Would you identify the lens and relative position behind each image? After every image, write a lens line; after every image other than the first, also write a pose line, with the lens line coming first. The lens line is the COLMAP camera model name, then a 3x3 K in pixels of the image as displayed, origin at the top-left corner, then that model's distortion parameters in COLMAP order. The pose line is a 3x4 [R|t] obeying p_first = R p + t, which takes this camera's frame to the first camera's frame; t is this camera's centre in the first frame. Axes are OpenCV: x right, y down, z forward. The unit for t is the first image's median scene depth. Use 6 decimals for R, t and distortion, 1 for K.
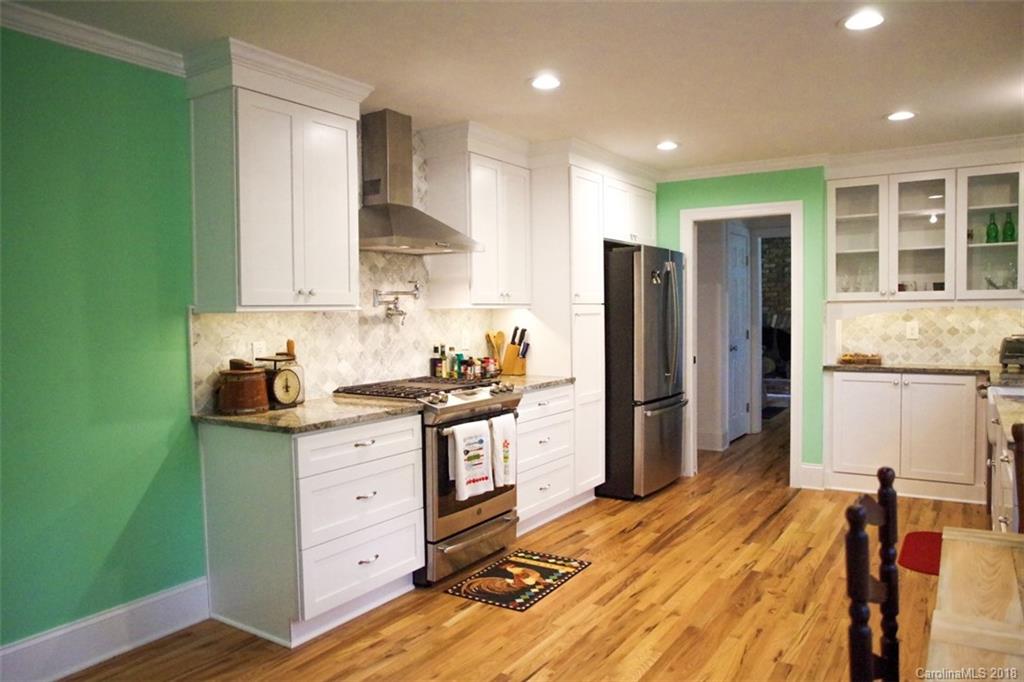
lens RADIAL K [[733.6, 0, 506.3], [0, 733.6, 342.6], [0, 0, 1]] dist [-0.044806, 0.001606]
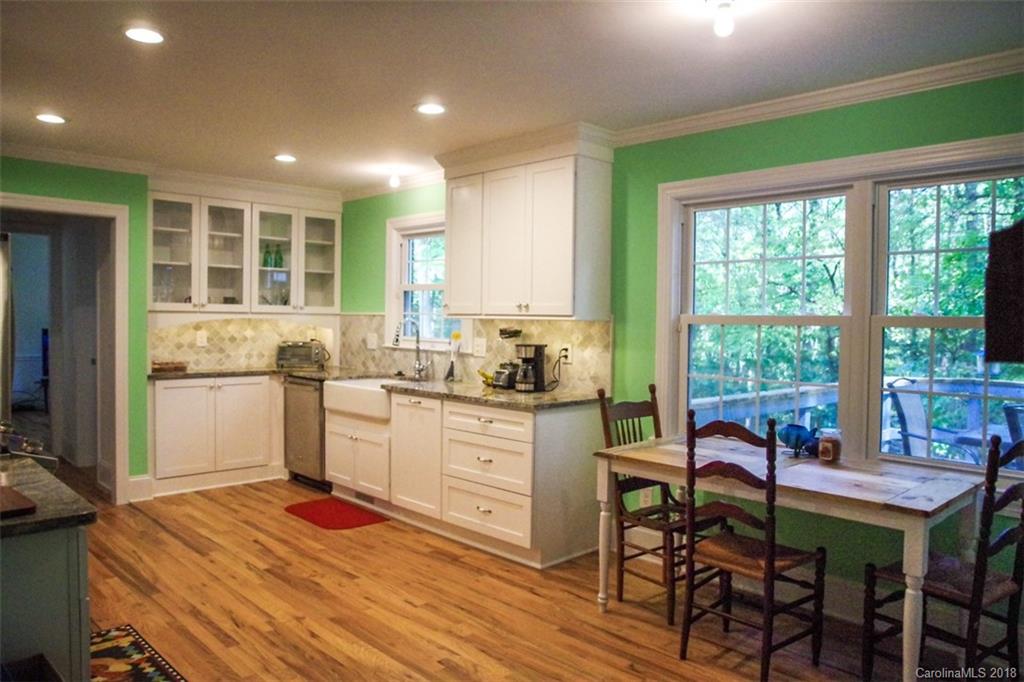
lens RADIAL K [[733.6, 0, 506.3], [0, 733.6, 342.6], [0, 0, 1]] dist [-0.044806, 0.001606]
pose [[0.233214, -0.013204, 0.972336, -0.451645], [0.023861, 0.999684, 0.007853, -0.009421], [-0.972133, 0.021370, 0.233456, 0.312145]]
